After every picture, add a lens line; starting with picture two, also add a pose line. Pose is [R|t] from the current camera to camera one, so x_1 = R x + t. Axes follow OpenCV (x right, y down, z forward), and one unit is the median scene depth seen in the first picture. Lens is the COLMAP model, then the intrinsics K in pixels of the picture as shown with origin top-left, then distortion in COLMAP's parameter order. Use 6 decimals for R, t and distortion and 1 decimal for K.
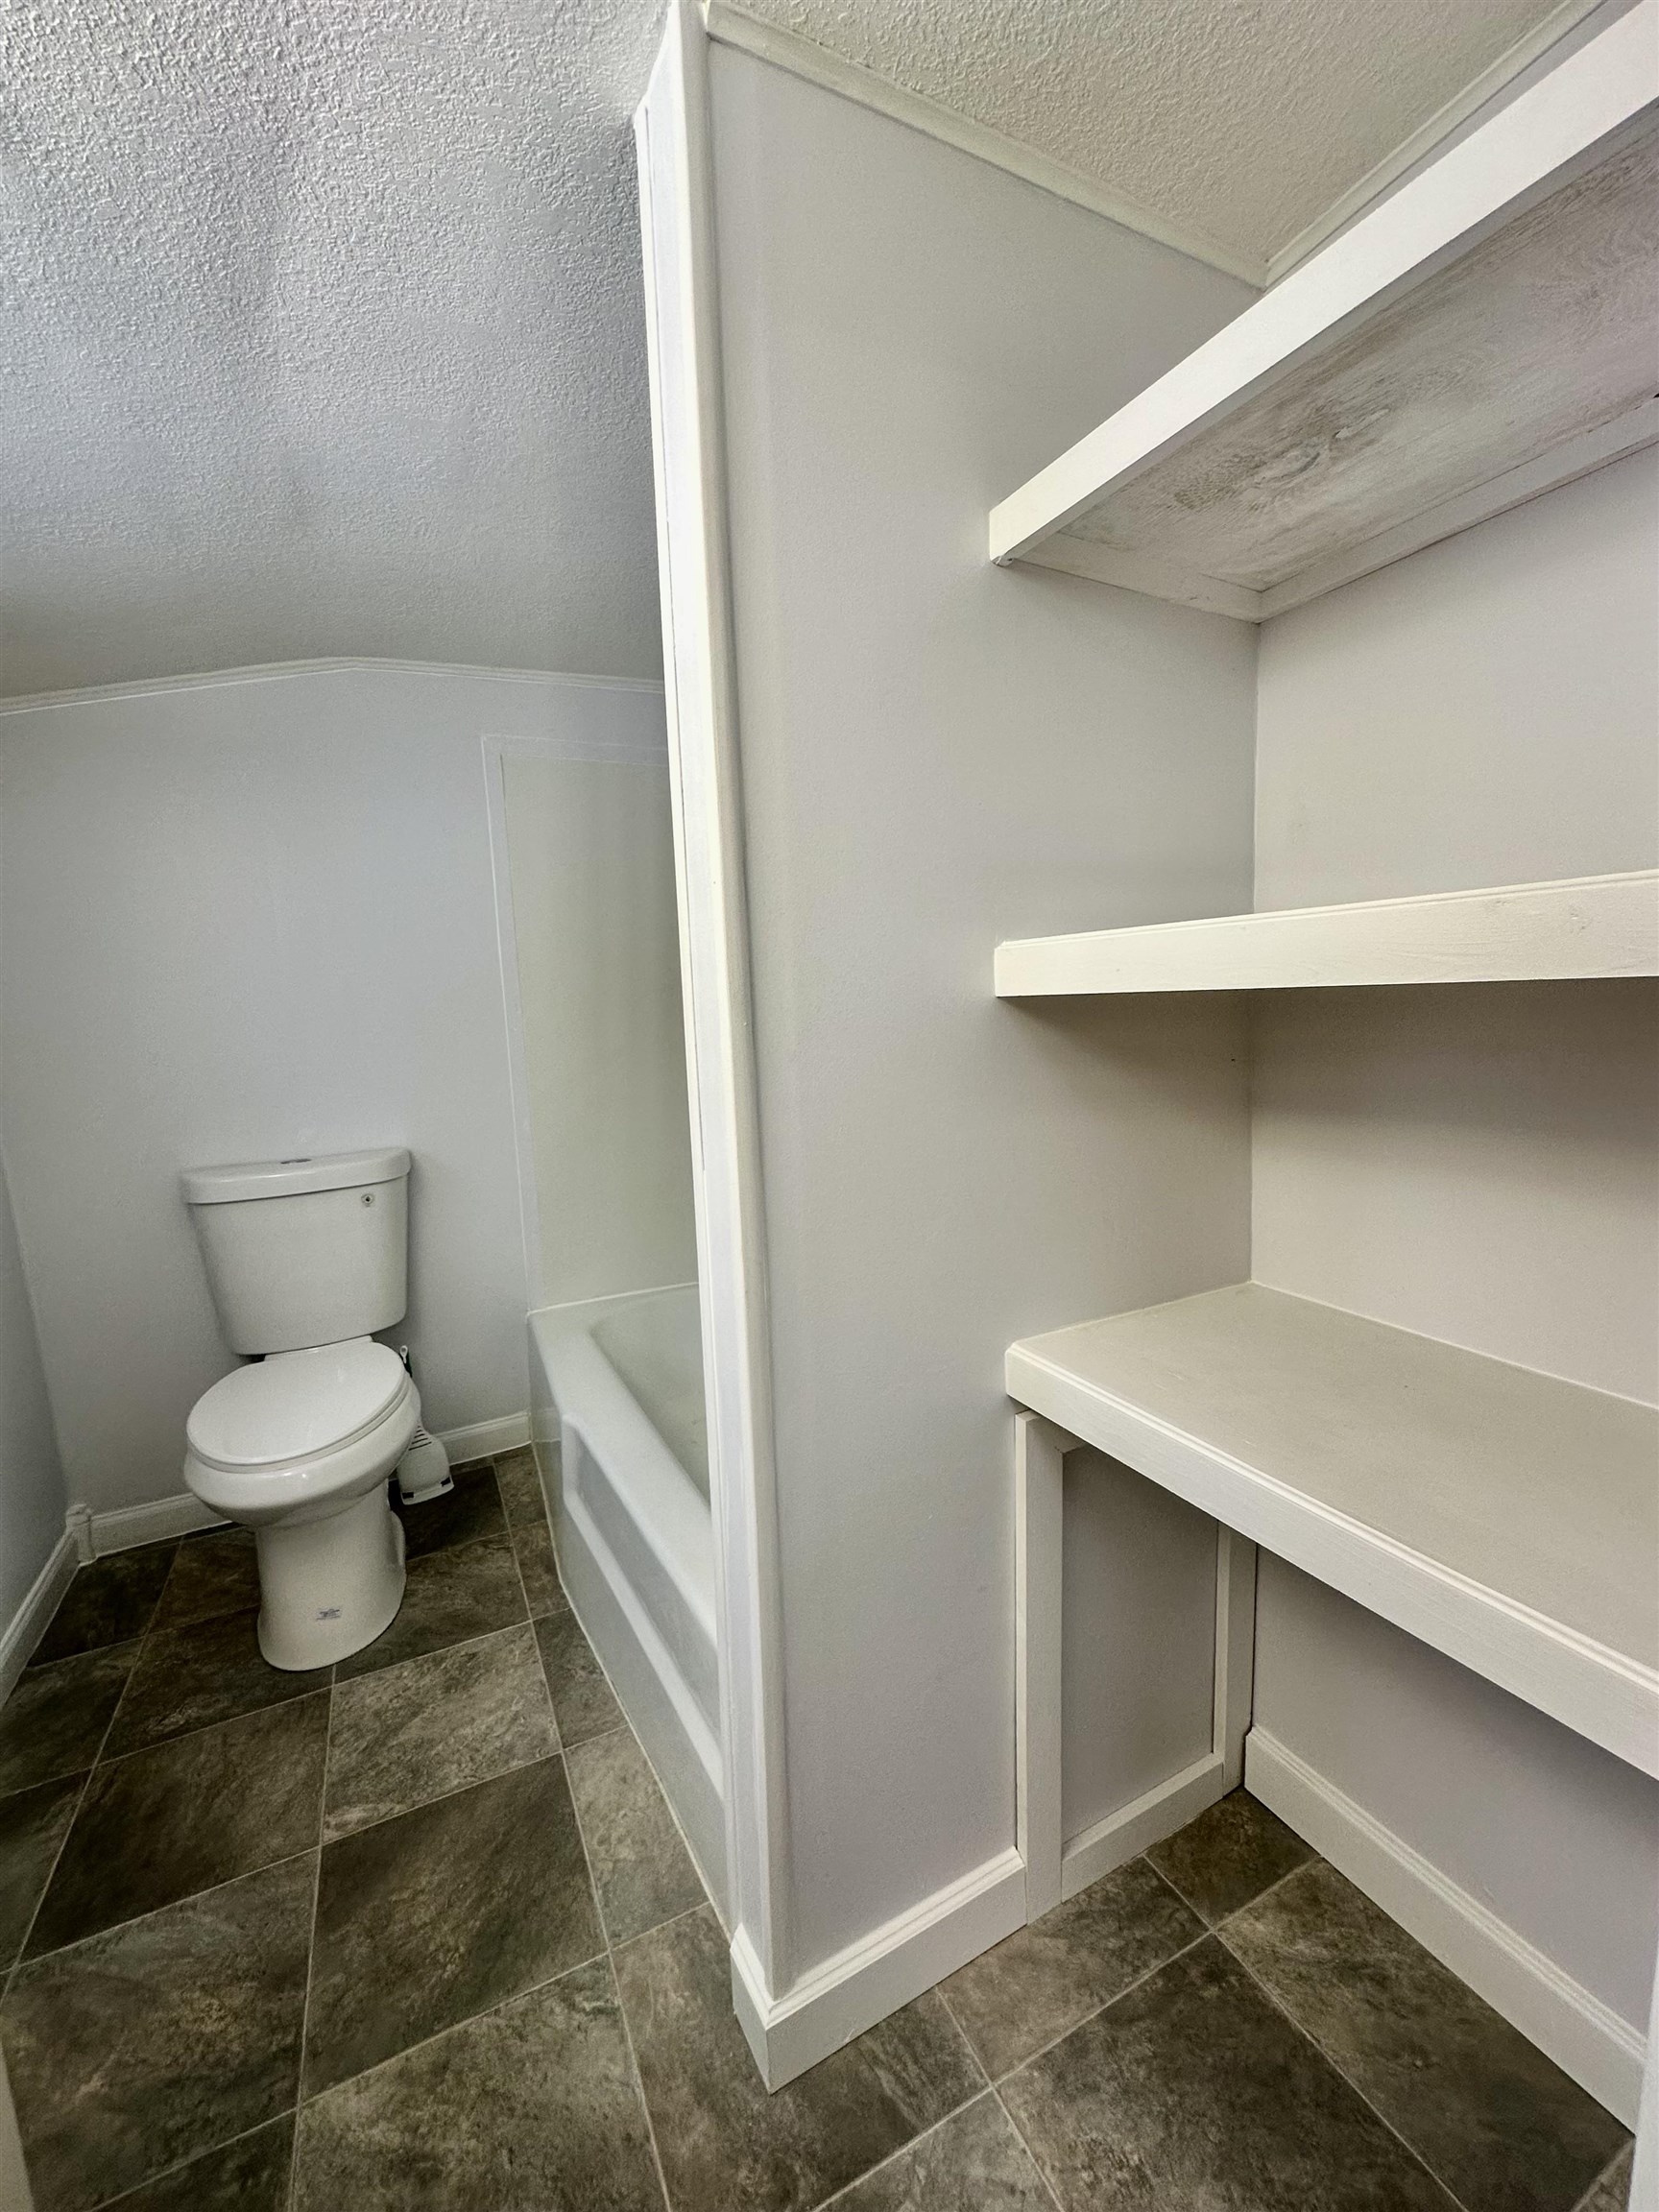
lens RADIAL K [[889.9, 0, 831.3], [0, 889.9, 1105.6], [0, 0, 1]] dist [0.002944, 0.000680]
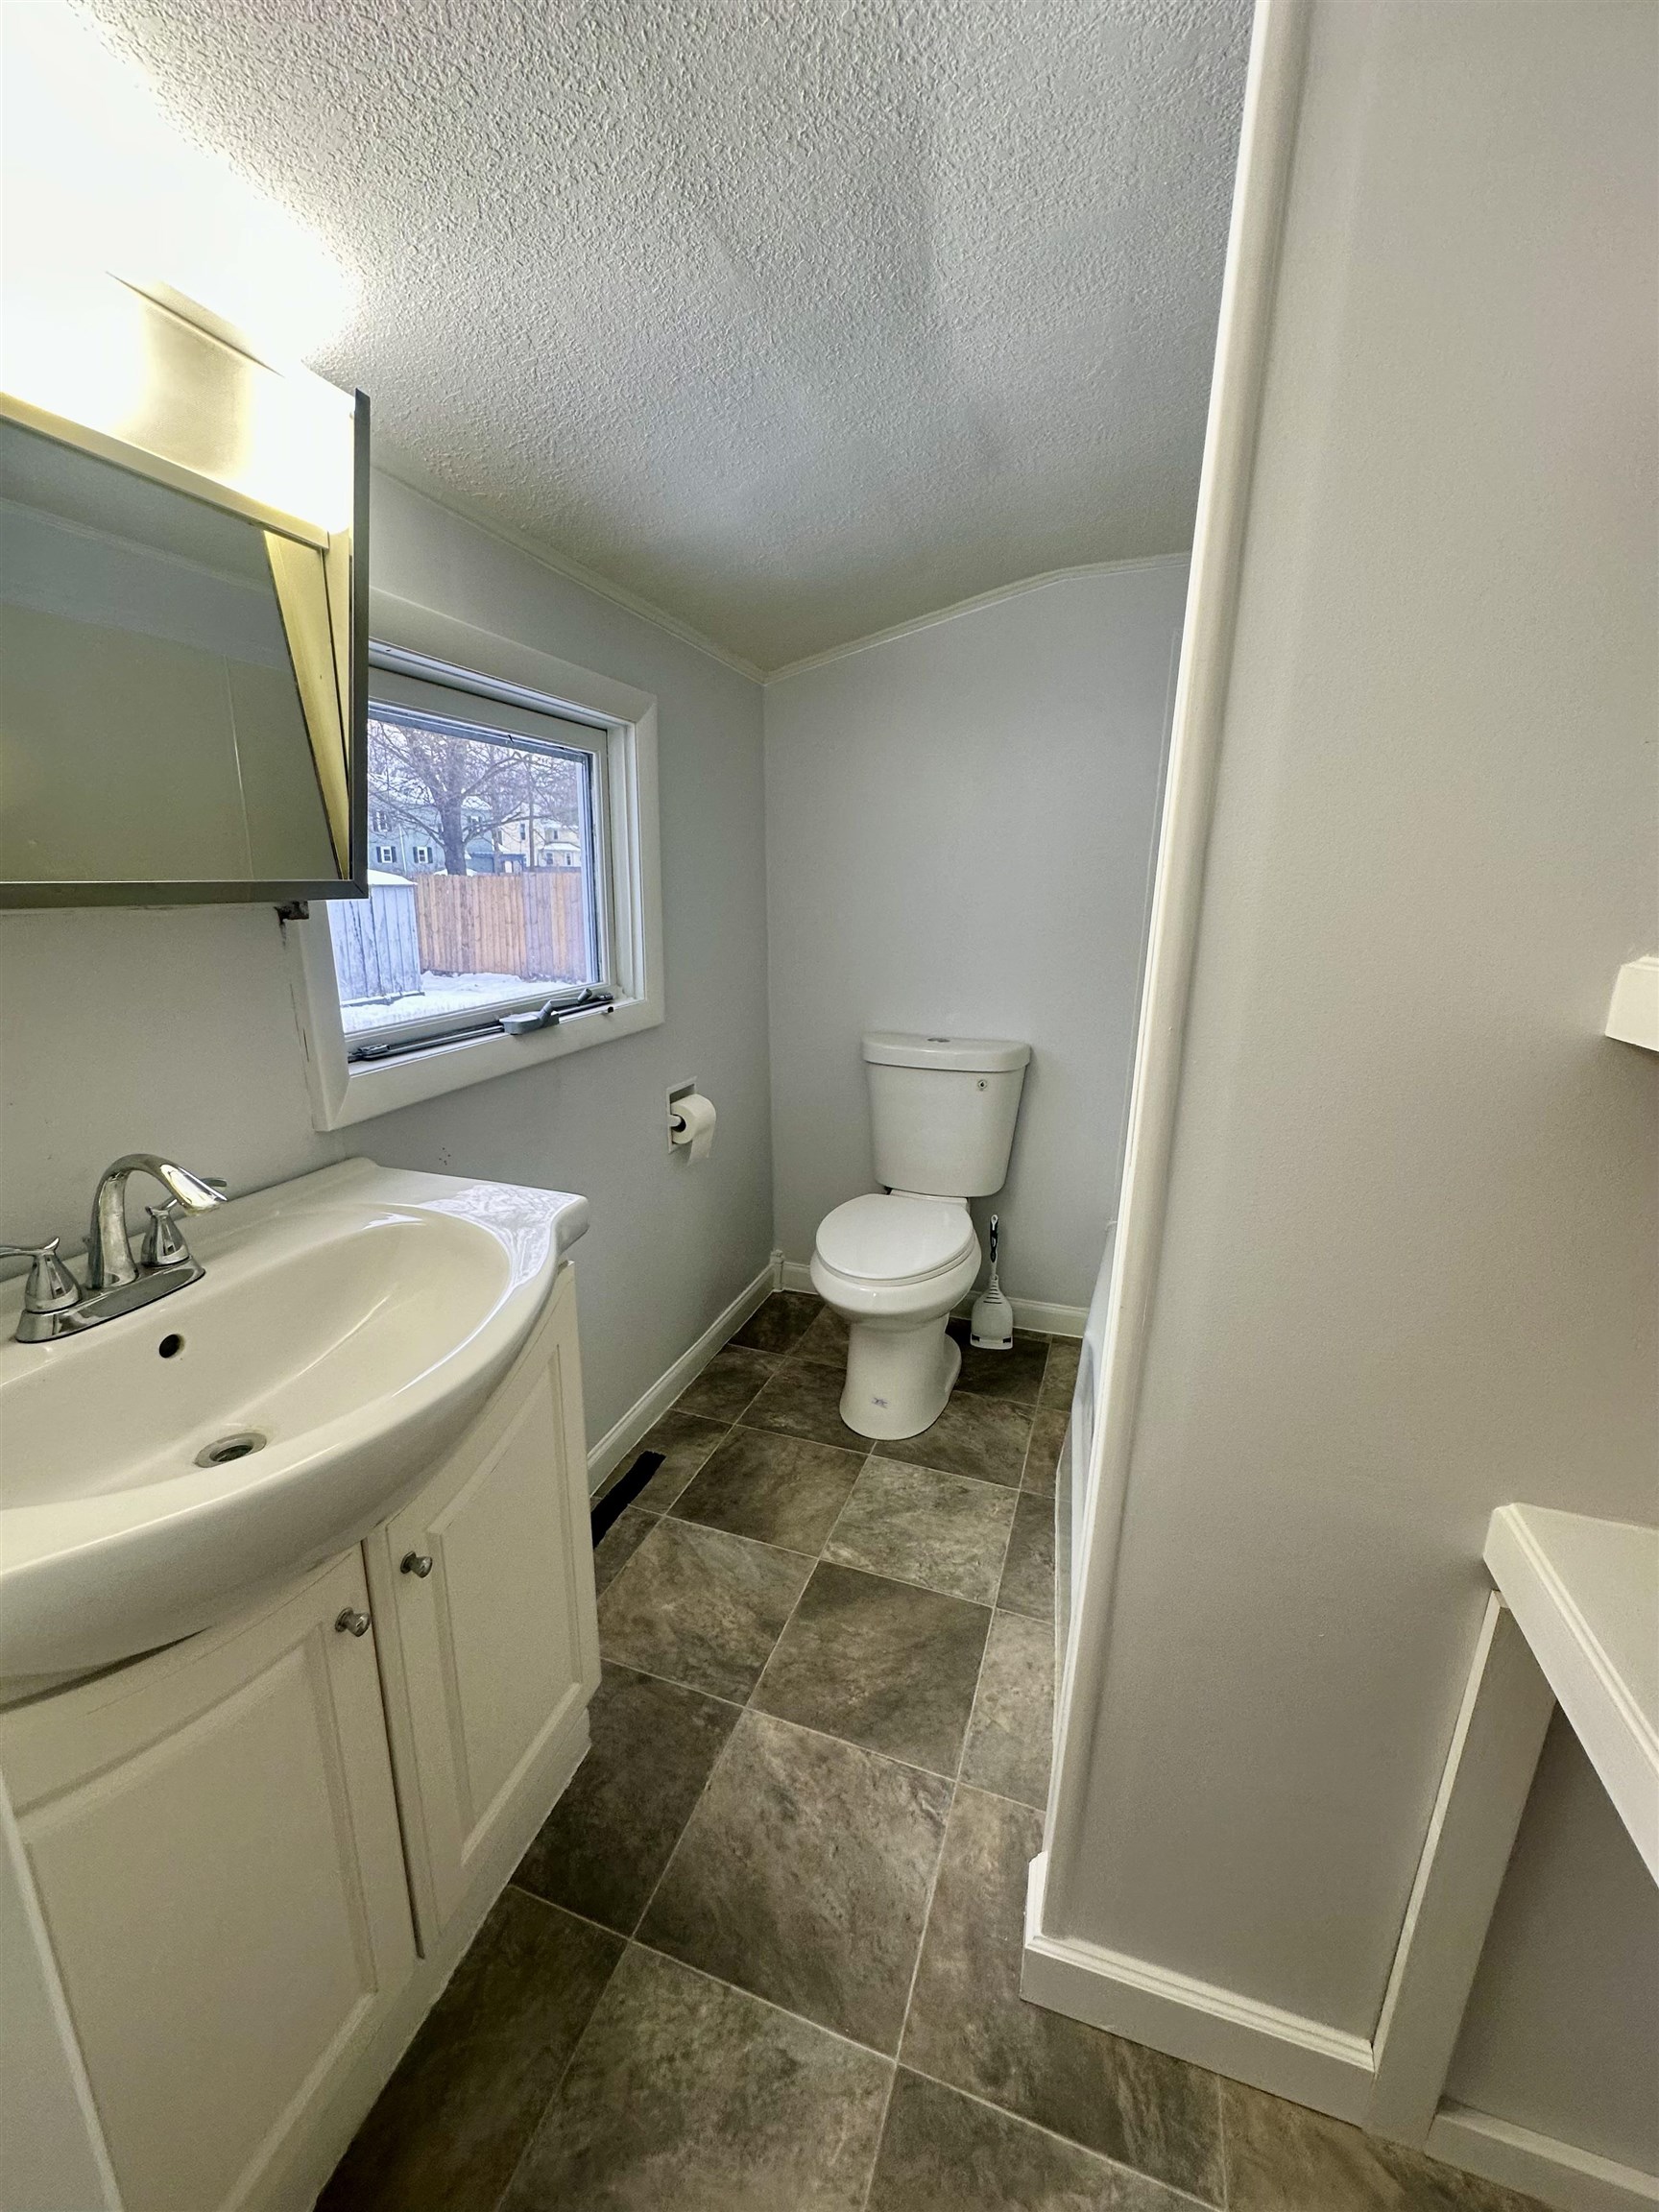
lens RADIAL K [[889.9, 0, 826.8], [0, 889.9, 1108.5], [0, 0, 1]] dist [0.002944, 0.000680]
pose [[0.700878, 0.233174, -0.674092, 0.176590], [-0.138903, 0.971583, 0.191656, -0.086296], [0.699626, -0.040694, 0.713350, 0.074950]]
